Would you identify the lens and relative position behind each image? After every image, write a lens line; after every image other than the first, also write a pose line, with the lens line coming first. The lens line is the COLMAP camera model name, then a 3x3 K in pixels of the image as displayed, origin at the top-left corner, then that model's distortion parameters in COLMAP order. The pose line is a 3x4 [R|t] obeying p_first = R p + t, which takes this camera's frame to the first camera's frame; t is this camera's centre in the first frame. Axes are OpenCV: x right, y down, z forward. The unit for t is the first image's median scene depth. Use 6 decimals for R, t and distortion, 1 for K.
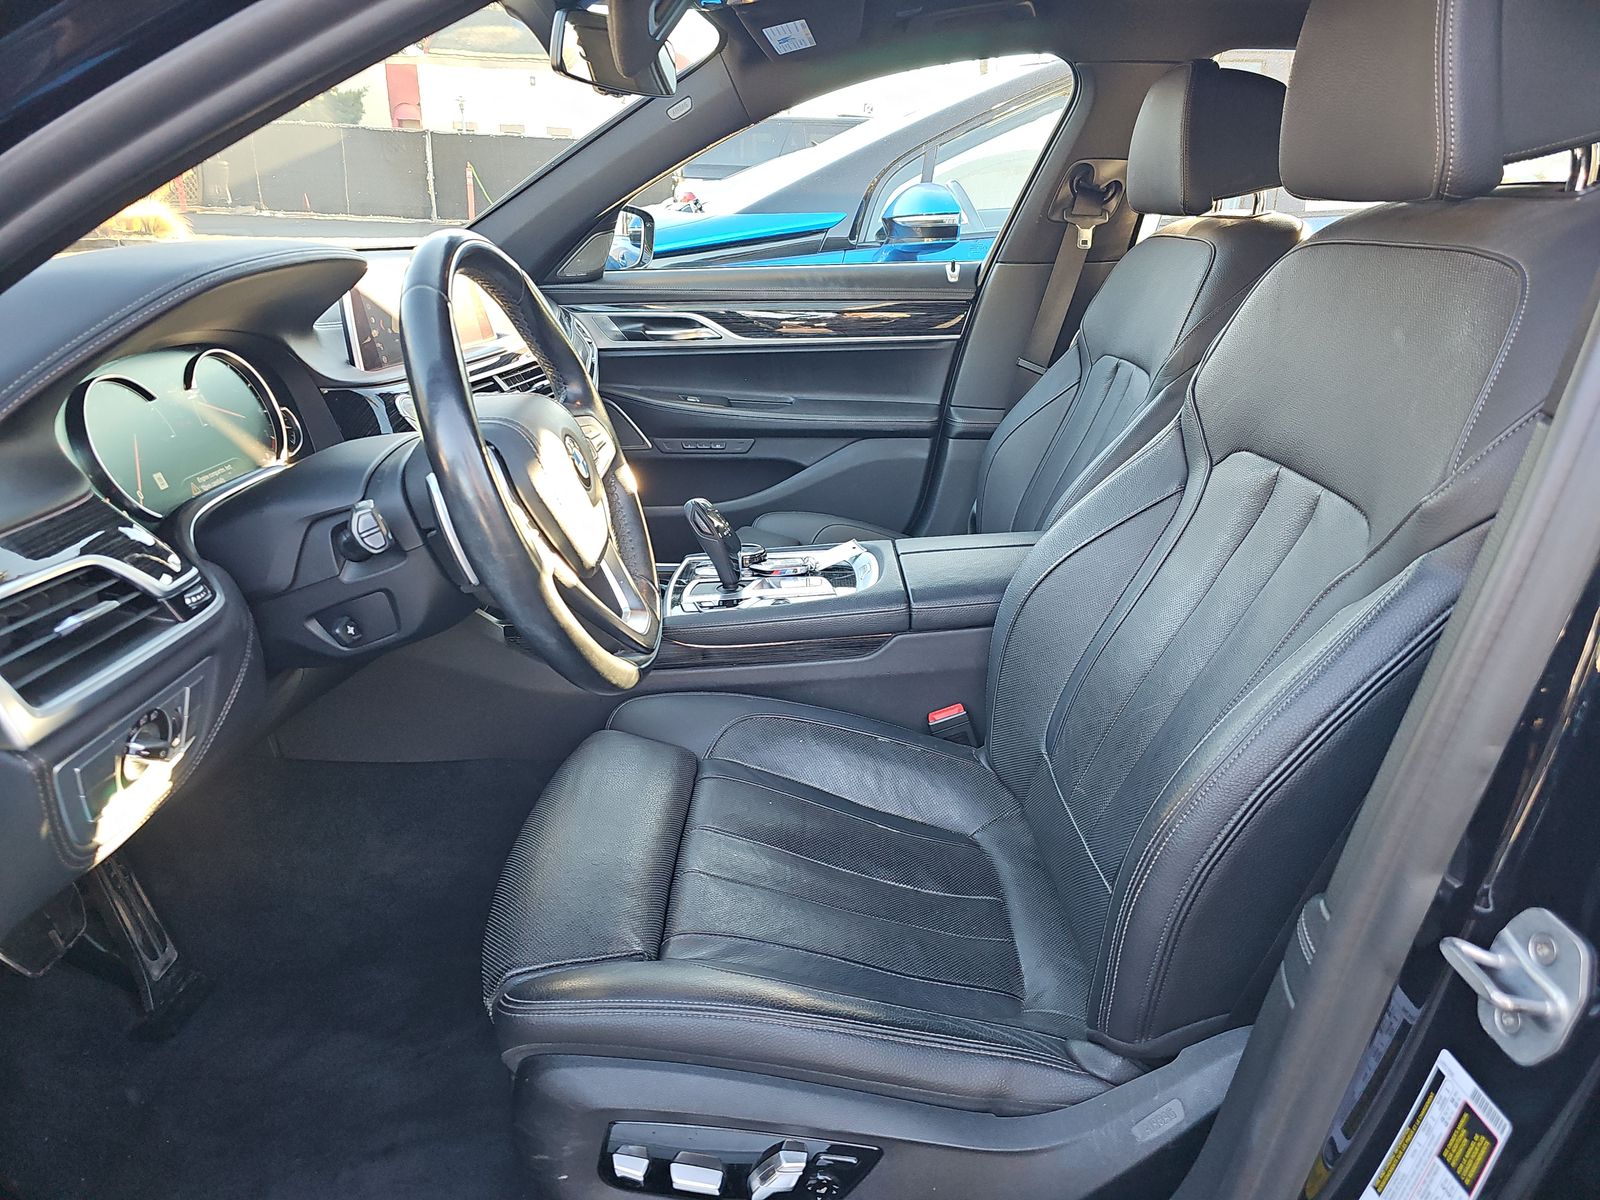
lens RADIAL K [[1086.4, 0, 799.2], [0, 1086.4, 593.8], [0, 0, 1]] dist [0.060931, -0.060455]
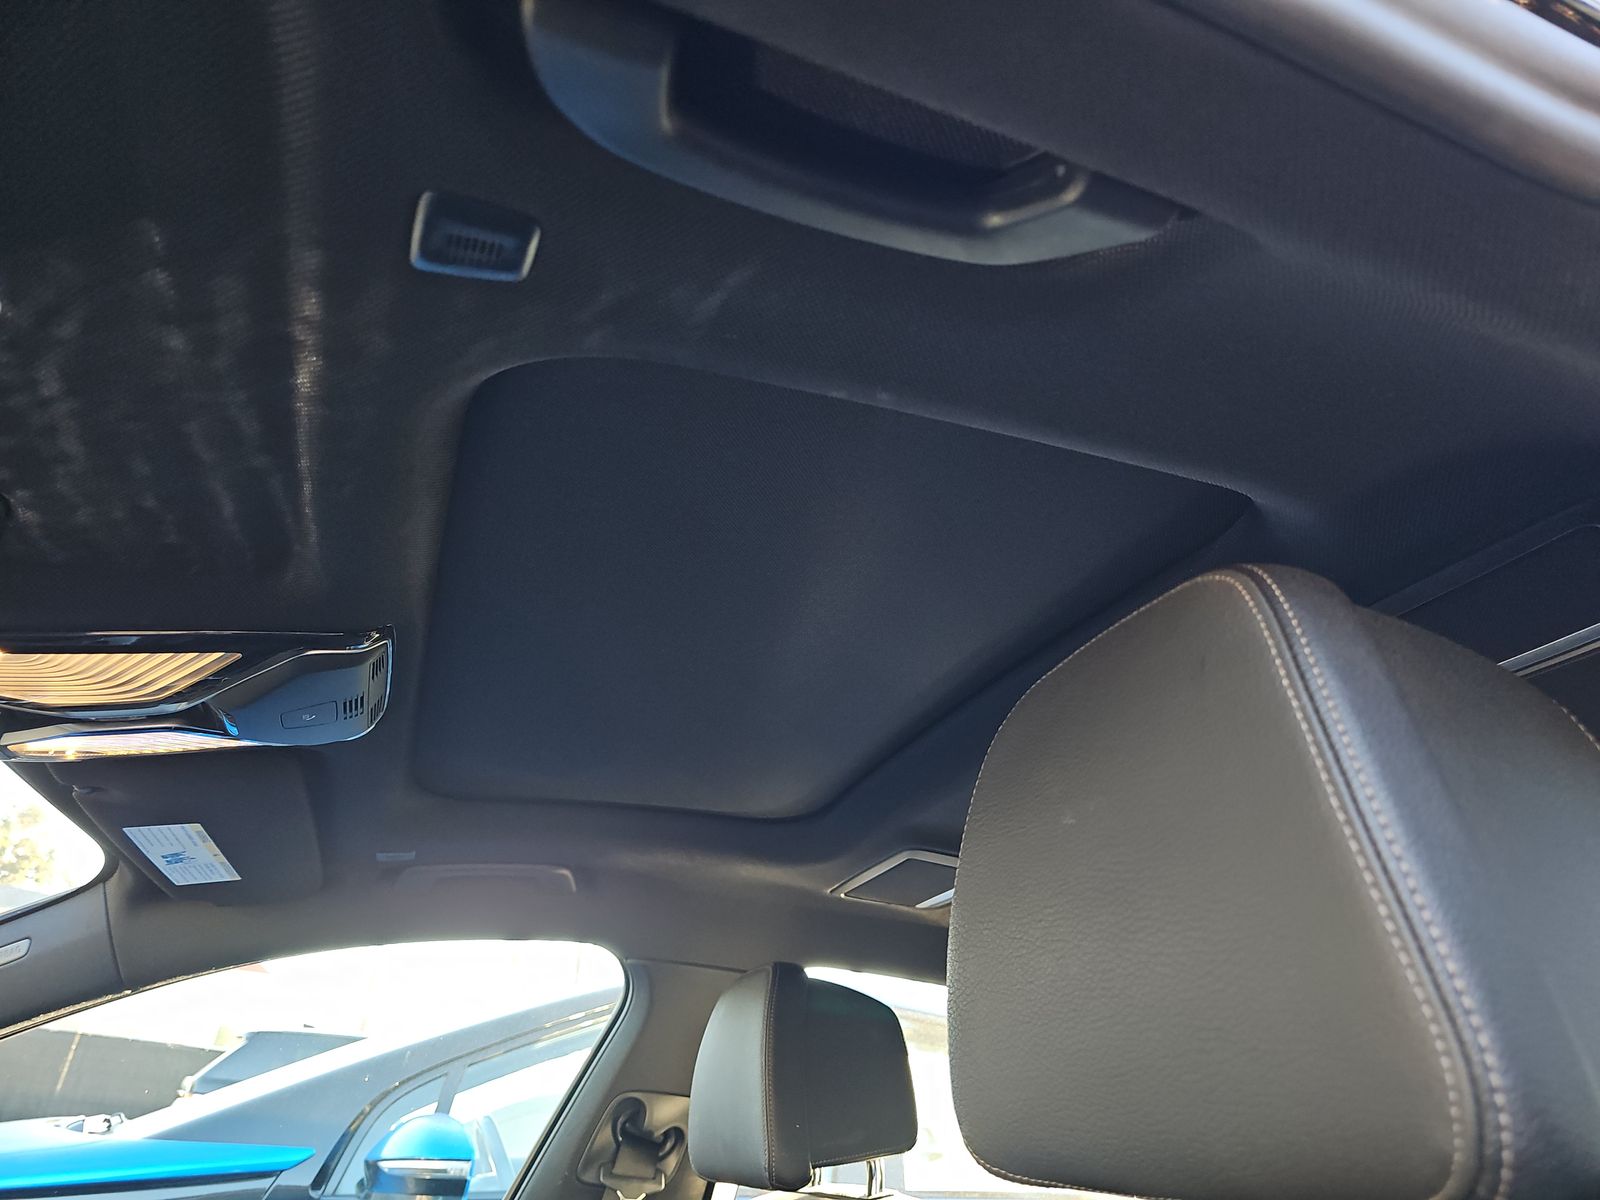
lens RADIAL K [[1086.4, 0, 799.2], [0, 1086.4, 593.8], [0, 0, 1]] dist [0.060931, -0.060455]
pose [[0.938300, 0.211925, 0.273277, 0.095925], [0.053014, 0.692737, -0.719239, -0.099958], [-0.341734, 0.689350, 0.638760, 0.281033]]
